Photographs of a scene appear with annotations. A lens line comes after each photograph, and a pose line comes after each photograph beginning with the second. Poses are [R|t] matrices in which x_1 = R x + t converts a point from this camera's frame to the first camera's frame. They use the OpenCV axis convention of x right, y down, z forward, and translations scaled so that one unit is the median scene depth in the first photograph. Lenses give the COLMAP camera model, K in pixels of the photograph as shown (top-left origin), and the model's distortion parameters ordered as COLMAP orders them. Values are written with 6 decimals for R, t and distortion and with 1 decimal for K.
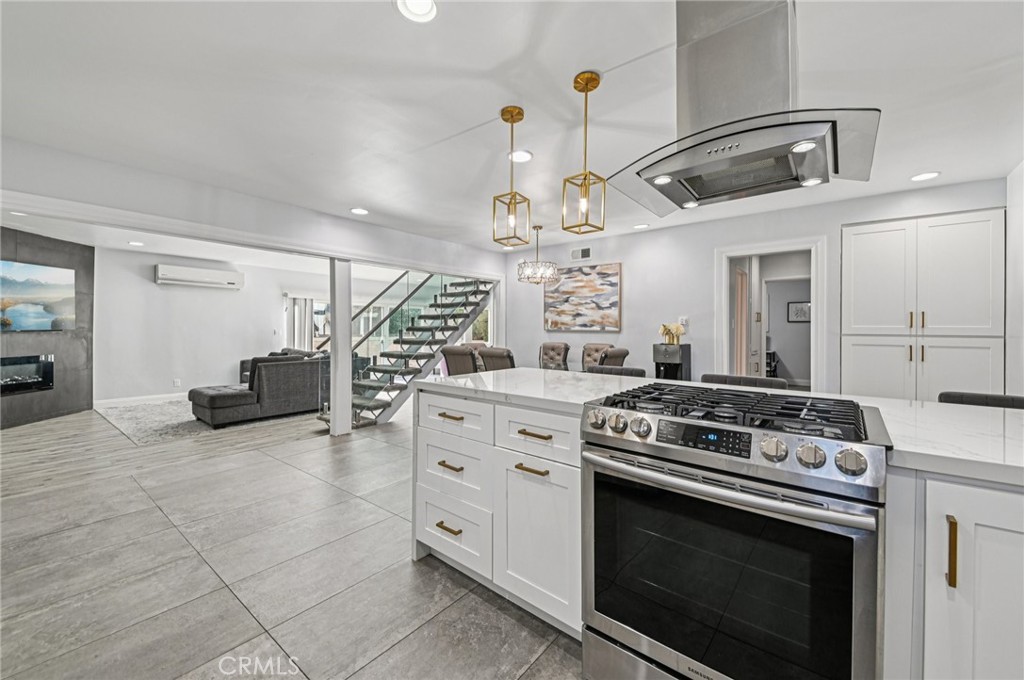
lens RADIAL K [[397.6, 0, 513.9], [0, 397.6, 331.4], [0, 0, 1]] dist [-0.000013, -0.000013]
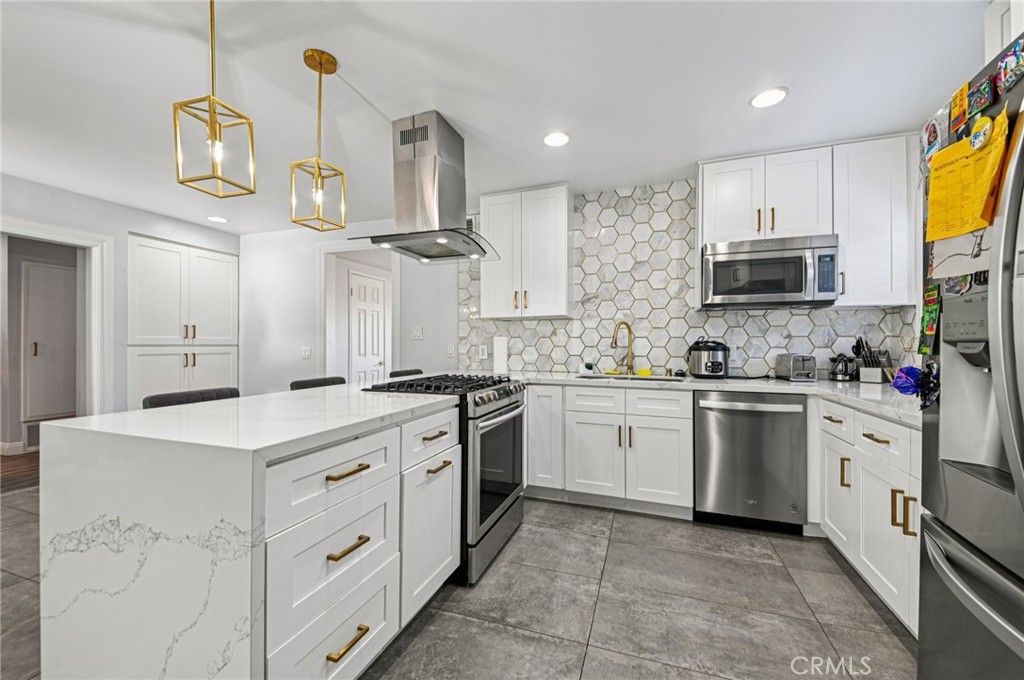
lens RADIAL K [[408.5, 0, 512.0], [0, 408.5, 340.0], [0, 0, 1]] dist [0.000050, 0.000000]
pose [[-0.342105, 0.001429, 0.939661, -0.517829], [0.000941, 0.999999, -0.001178, -0.002826], [-0.939661, 0.000481, -0.342106, 0.566591]]
